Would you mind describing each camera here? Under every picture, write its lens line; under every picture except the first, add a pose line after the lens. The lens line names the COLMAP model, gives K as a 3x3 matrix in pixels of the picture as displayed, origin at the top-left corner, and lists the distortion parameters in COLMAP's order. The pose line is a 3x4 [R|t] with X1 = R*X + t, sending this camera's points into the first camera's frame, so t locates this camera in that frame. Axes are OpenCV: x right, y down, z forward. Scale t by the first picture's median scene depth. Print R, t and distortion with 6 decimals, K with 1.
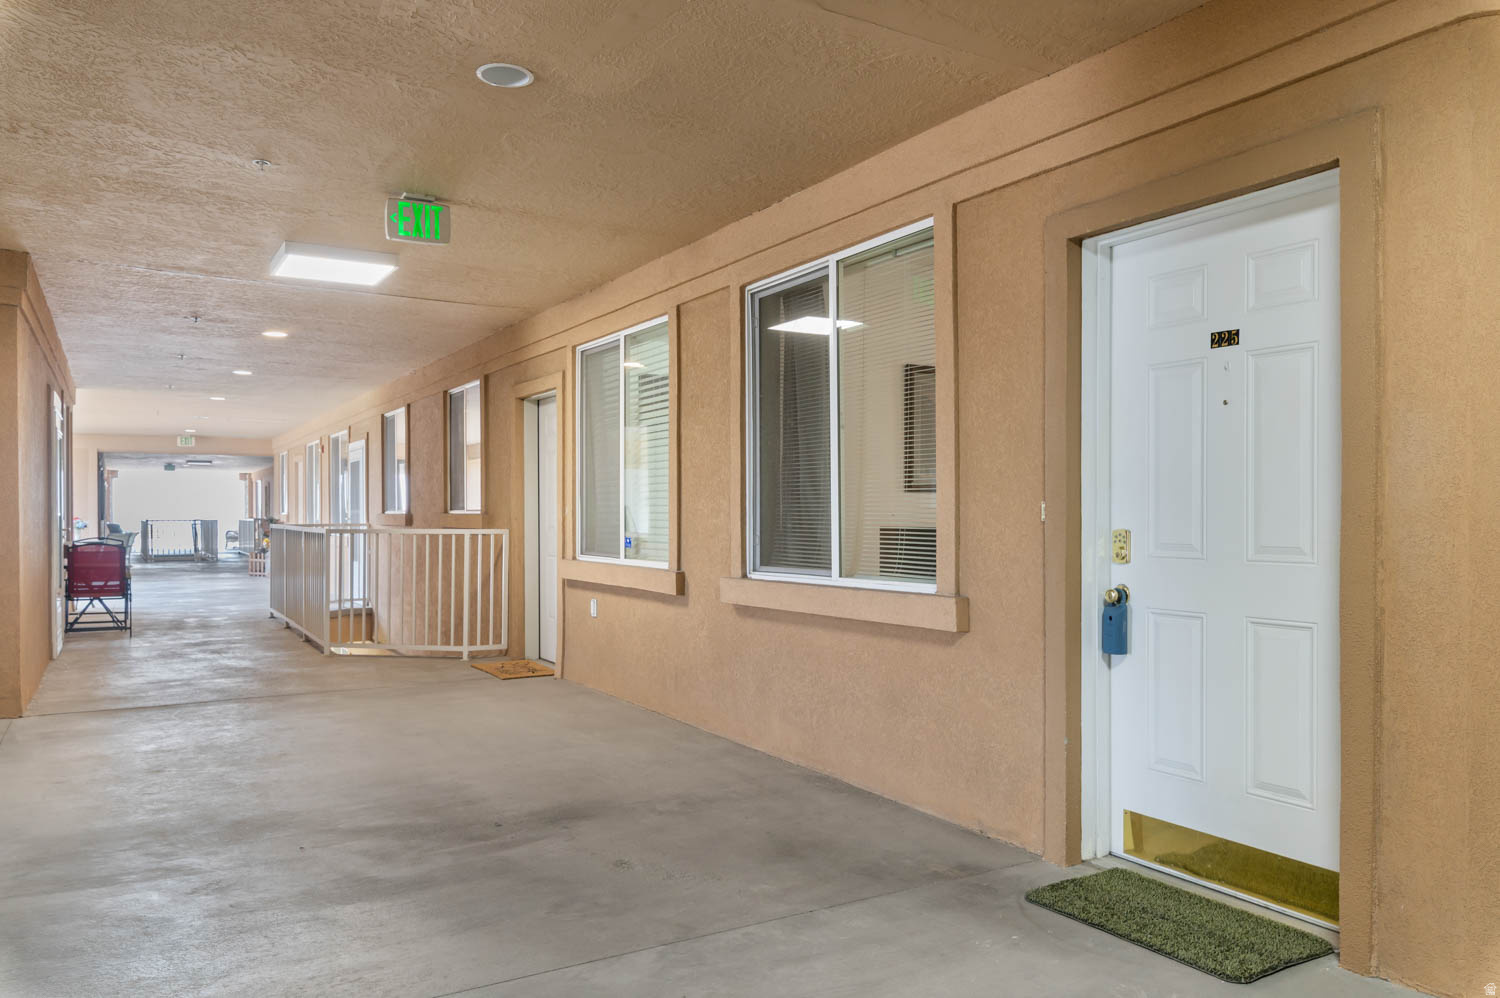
lens RADIAL K [[1032.1, 0, 749.3], [0, 1032.1, 522.1], [0, 0, 1]] dist [-0.000340, -0.004231]
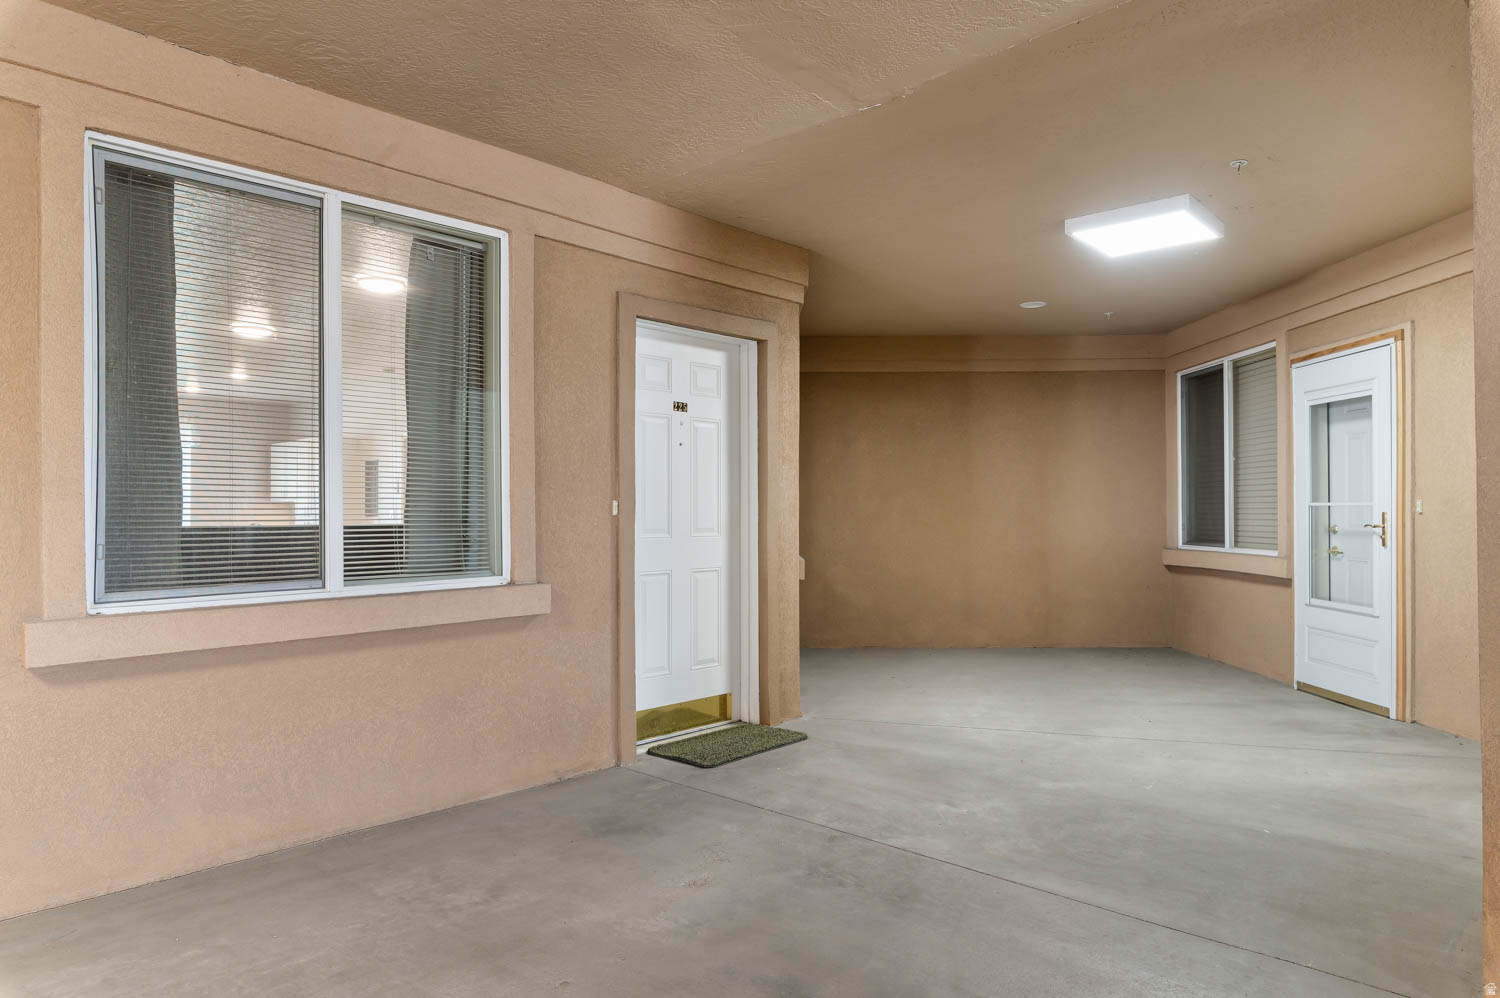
lens RADIAL K [[967.1, 0, 750.0], [0, 967.1, 499.0], [0, 0, 1]] dist [0.003464, 0.000639]
pose [[-0.277385, 0.011631, 0.960688, -0.918757], [0.006237, 0.999927, -0.010305, -0.007534], [-0.960738, 0.003134, -0.277438, 1.116366]]
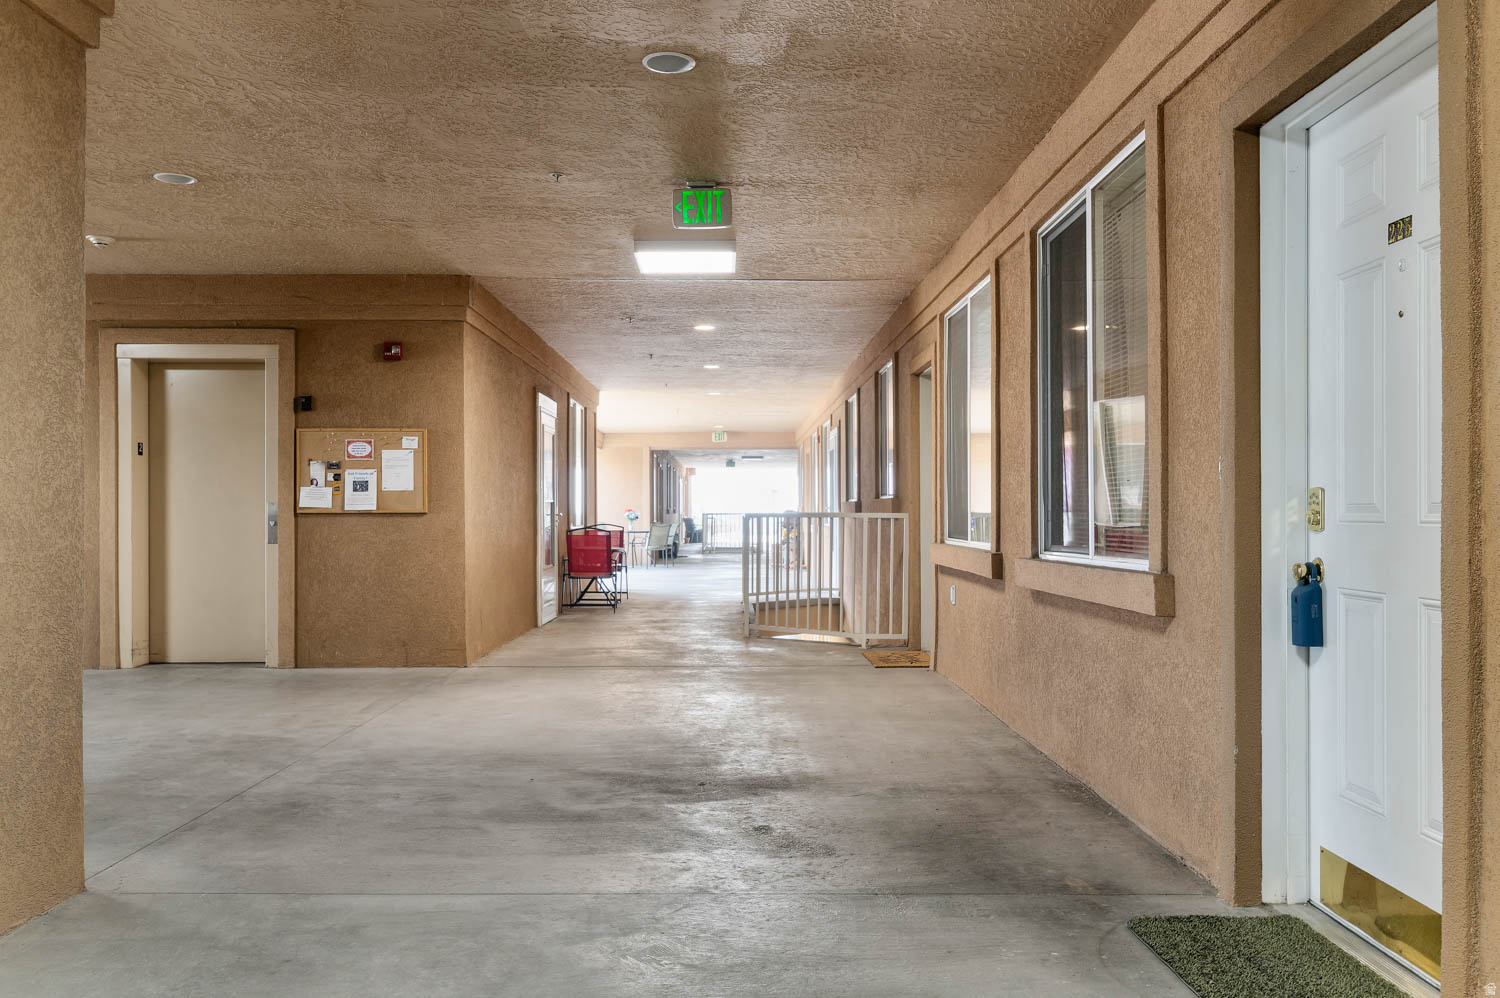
lens RADIAL K [[1151.8, 0, 749.7], [0, 1151.8, 513.7], [0, 0, 1]] dist [-0.000694, -0.001028]
pose [[0.864927, -0.000454, -0.501897, 0.395738], [-0.002283, 0.999986, -0.004839, 0.029726], [0.501892, 0.005332, 0.864914, 0.027364]]
